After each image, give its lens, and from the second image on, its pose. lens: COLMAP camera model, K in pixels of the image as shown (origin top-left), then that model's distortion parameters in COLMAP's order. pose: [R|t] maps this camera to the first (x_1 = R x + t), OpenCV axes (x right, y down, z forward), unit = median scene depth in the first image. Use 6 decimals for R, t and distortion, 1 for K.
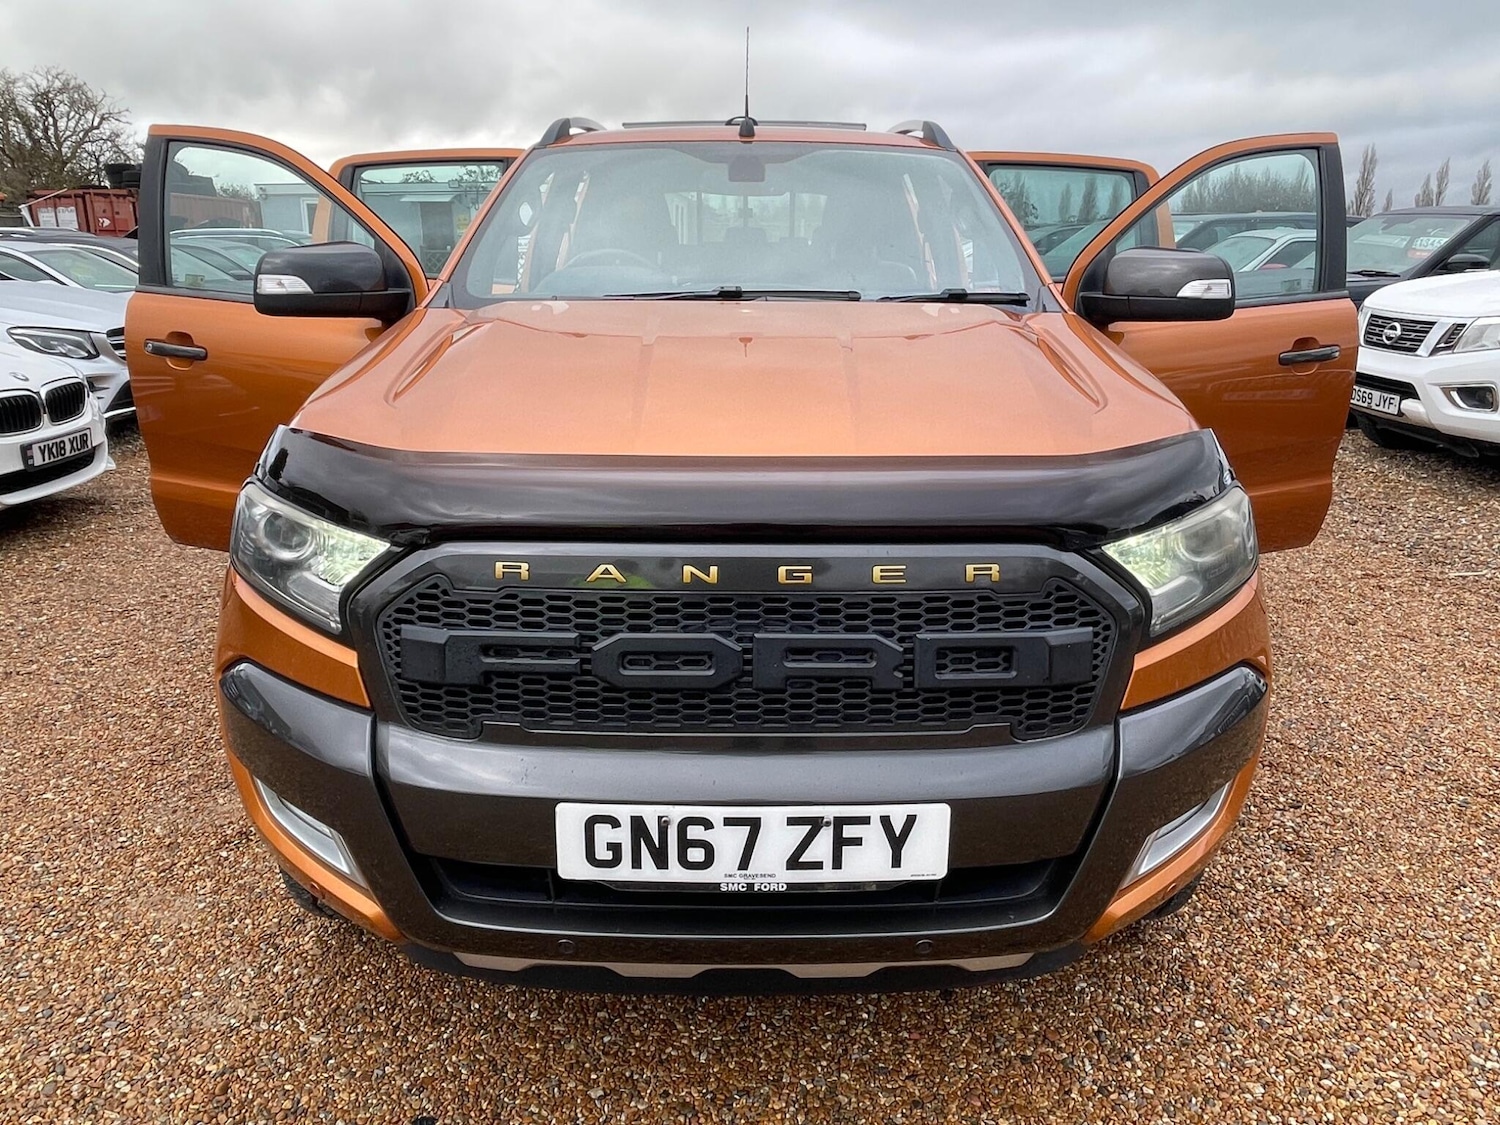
lens RADIAL K [[1058.6, 0, 746.2], [0, 1058.6, 550.9], [0, 0, 1]] dist [-0.002251, -0.009576]
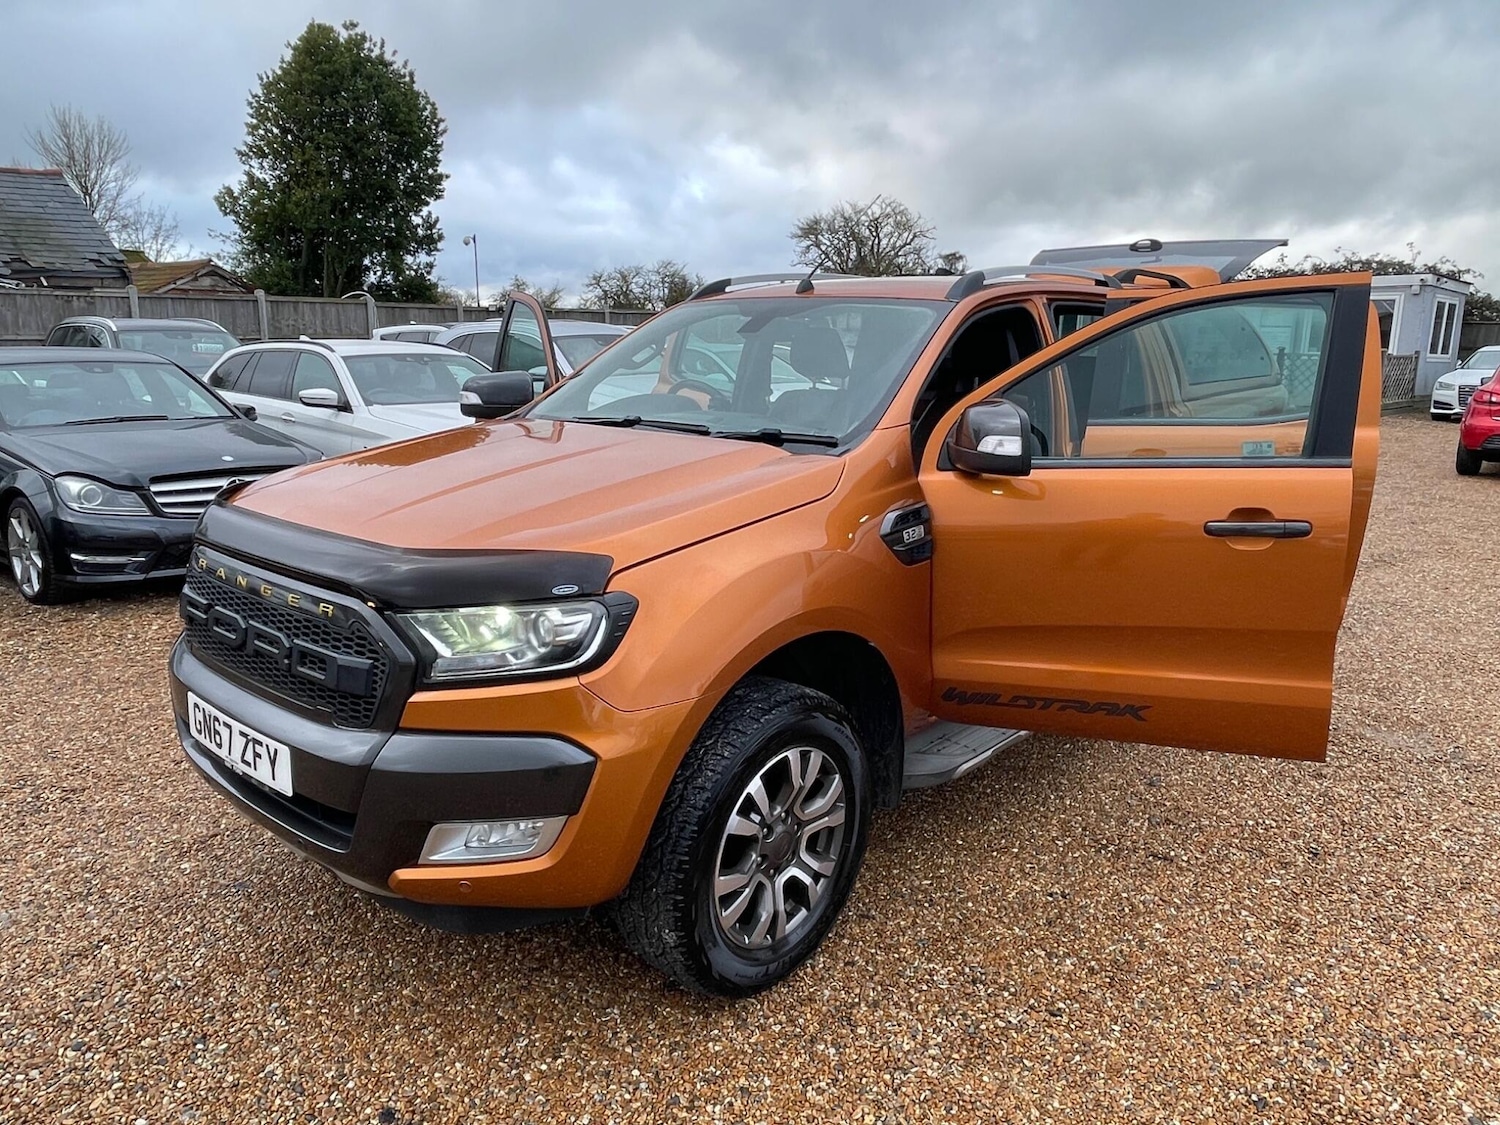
lens RADIAL K [[1058.6, 0, 746.2], [0, 1058.6, 550.9], [0, 0, 1]] dist [-0.002251, -0.009576]
pose [[0.751210, 0.138307, -0.645410, 1.688277], [-0.191405, 0.981432, -0.012468, -0.165407], [0.631702, 0.132900, 0.763734, 0.170894]]
